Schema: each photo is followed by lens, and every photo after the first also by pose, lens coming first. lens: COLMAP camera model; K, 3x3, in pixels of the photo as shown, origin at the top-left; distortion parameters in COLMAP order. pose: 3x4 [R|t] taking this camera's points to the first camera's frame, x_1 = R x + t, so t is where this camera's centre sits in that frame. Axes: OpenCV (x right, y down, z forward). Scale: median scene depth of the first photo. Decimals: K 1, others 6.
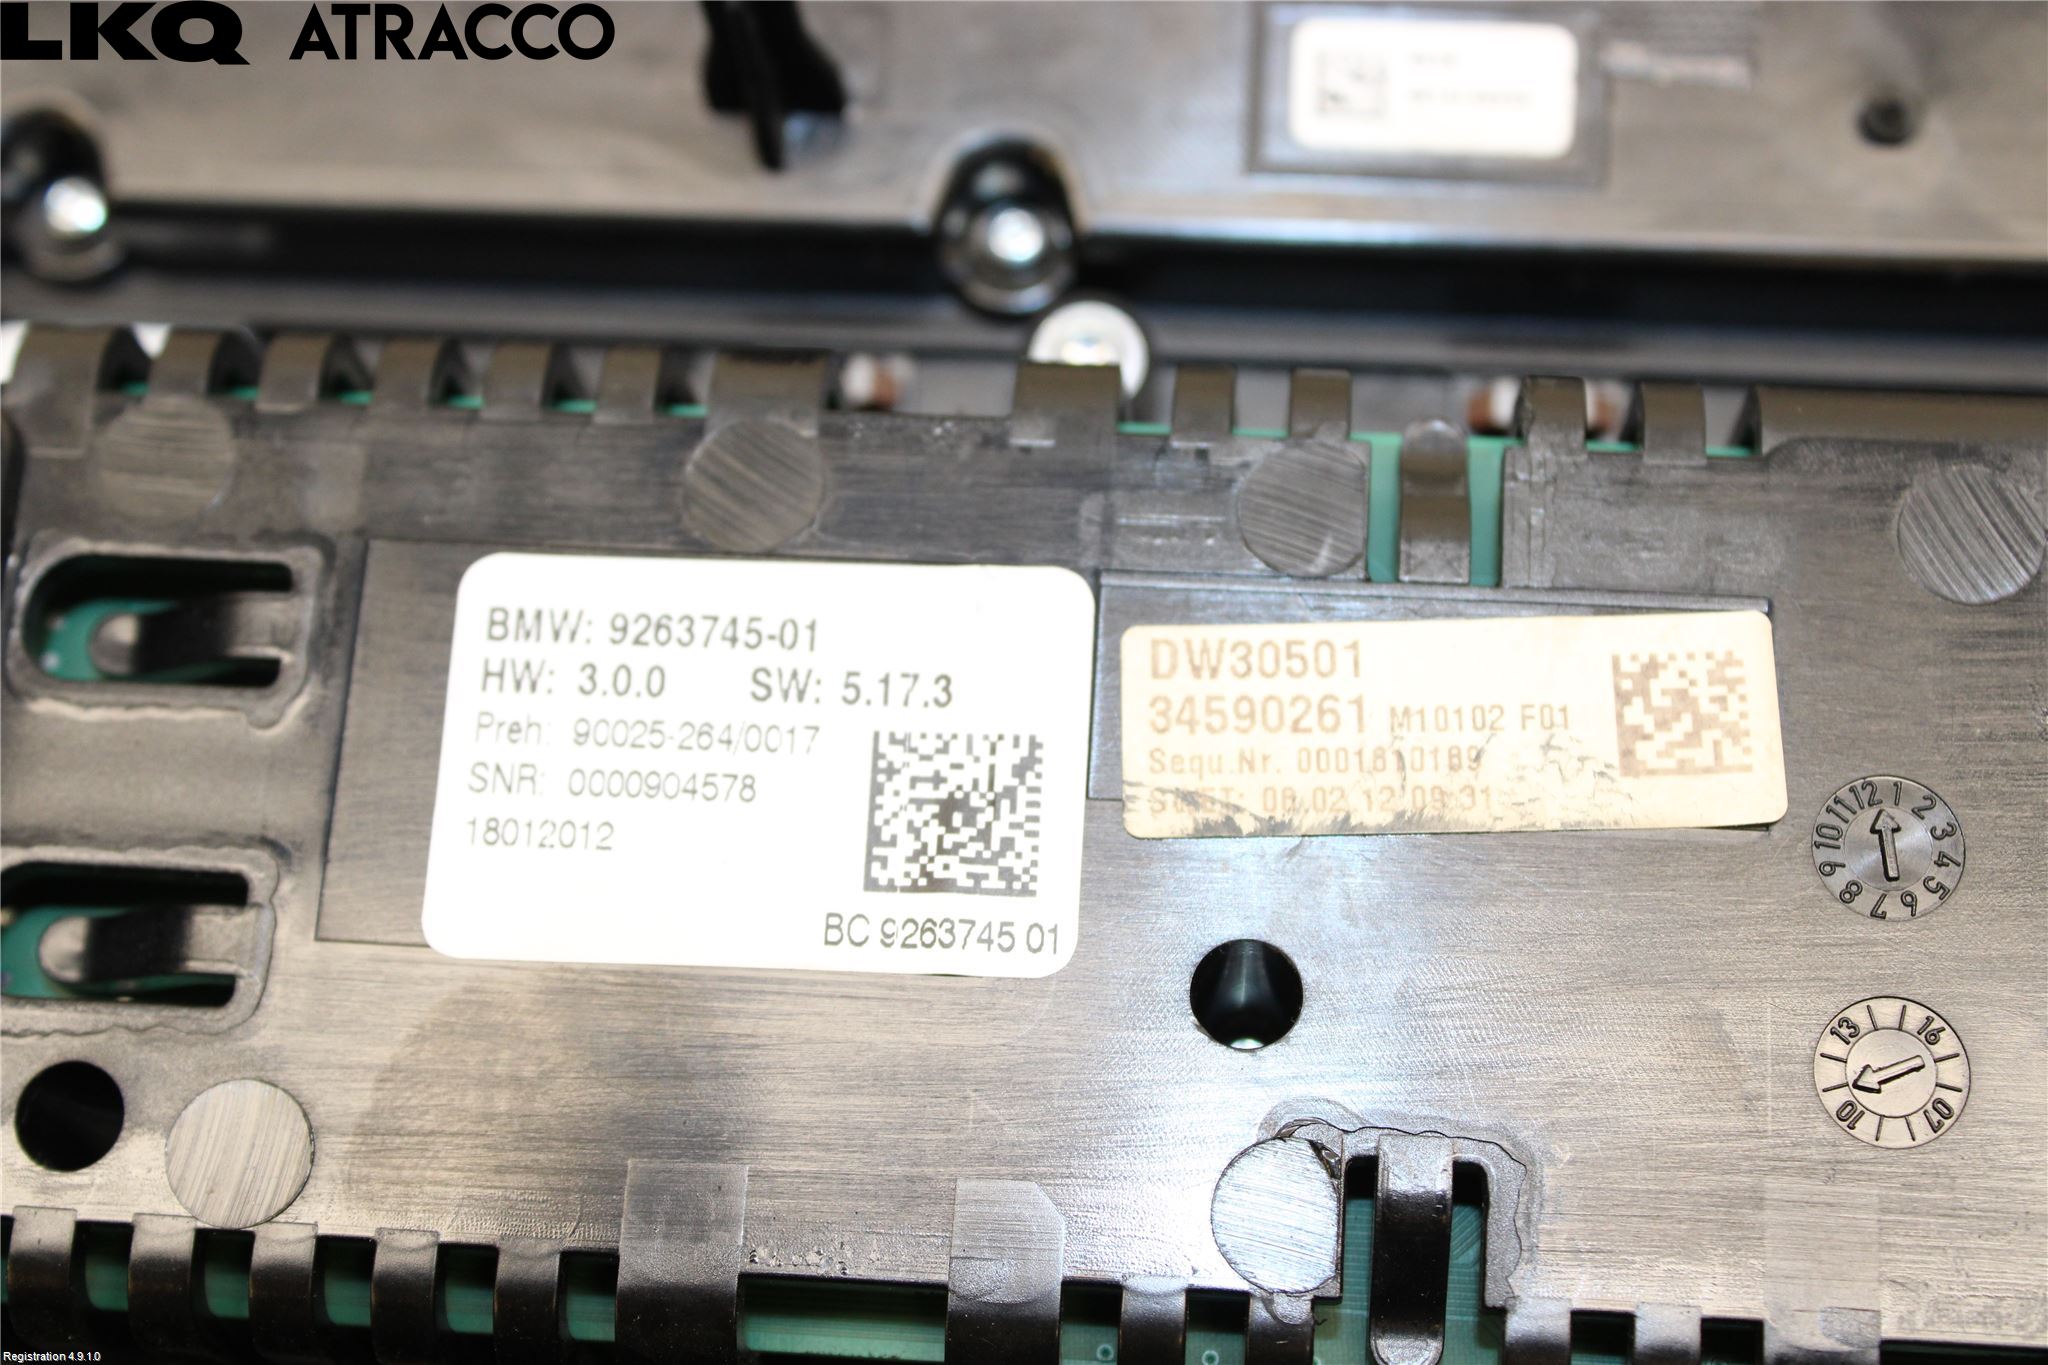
lens RADIAL K [[3535.5, 0, 1024.0], [0, 3535.5, 682.5], [0, 0, 1]] dist [0.045967, 0.198424]
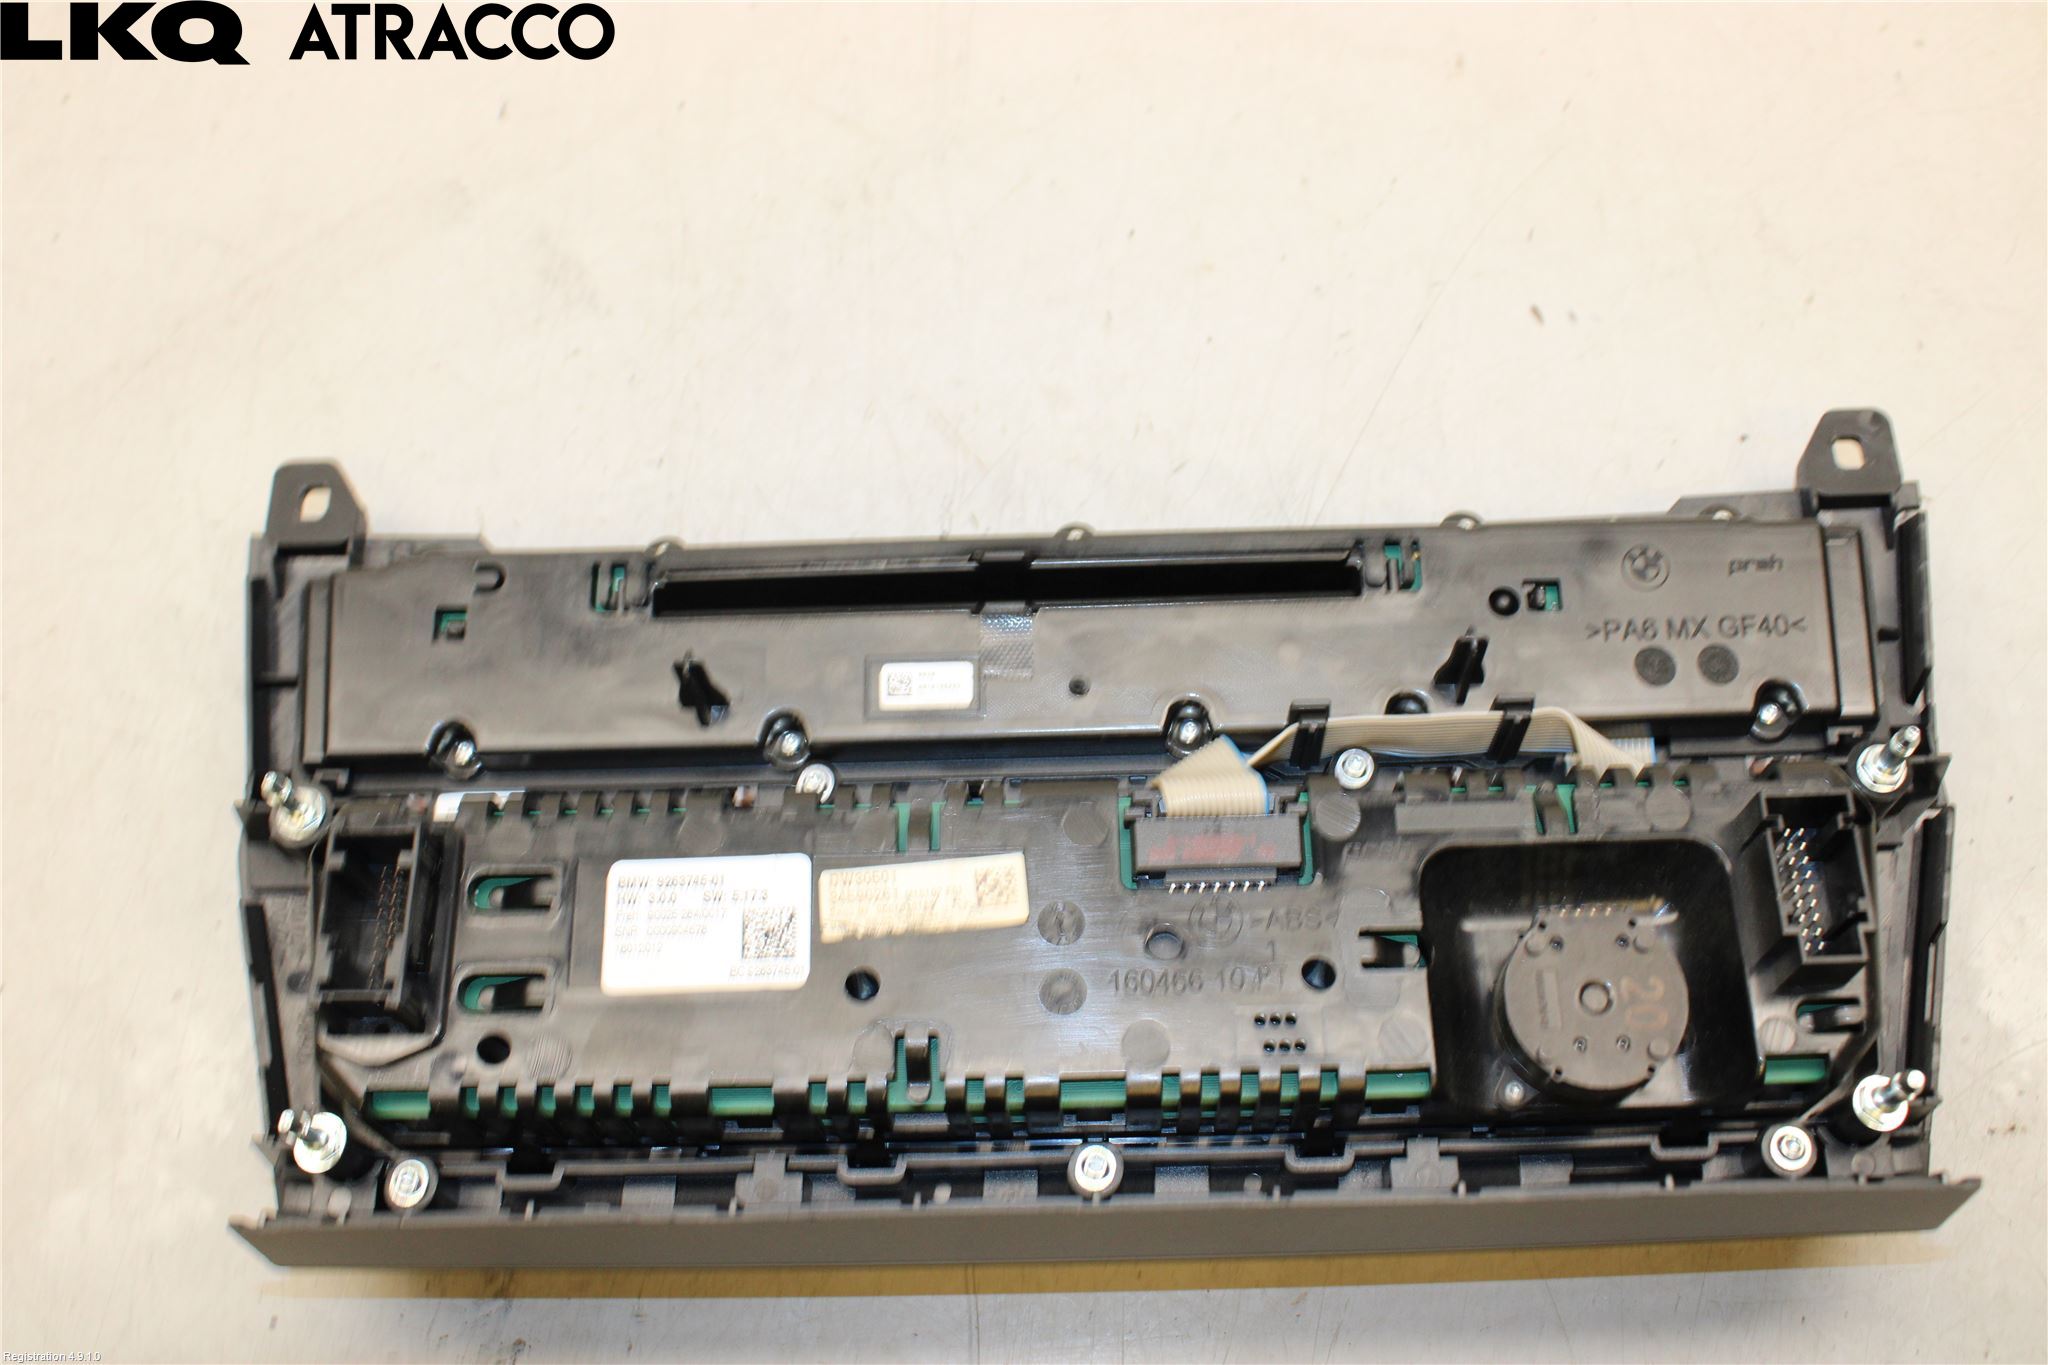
lens RADIAL K [[2231.1, 0, 1024.0], [0, 2231.1, 682.5], [0, 0, 1]] dist [-0.017601, -0.002380]
pose [[0.996603, -0.064137, 0.051659, 0.118176], [0.069596, 0.991276, -0.111933, 0.052549], [-0.044030, 0.115148, 0.992372, -1.012929]]
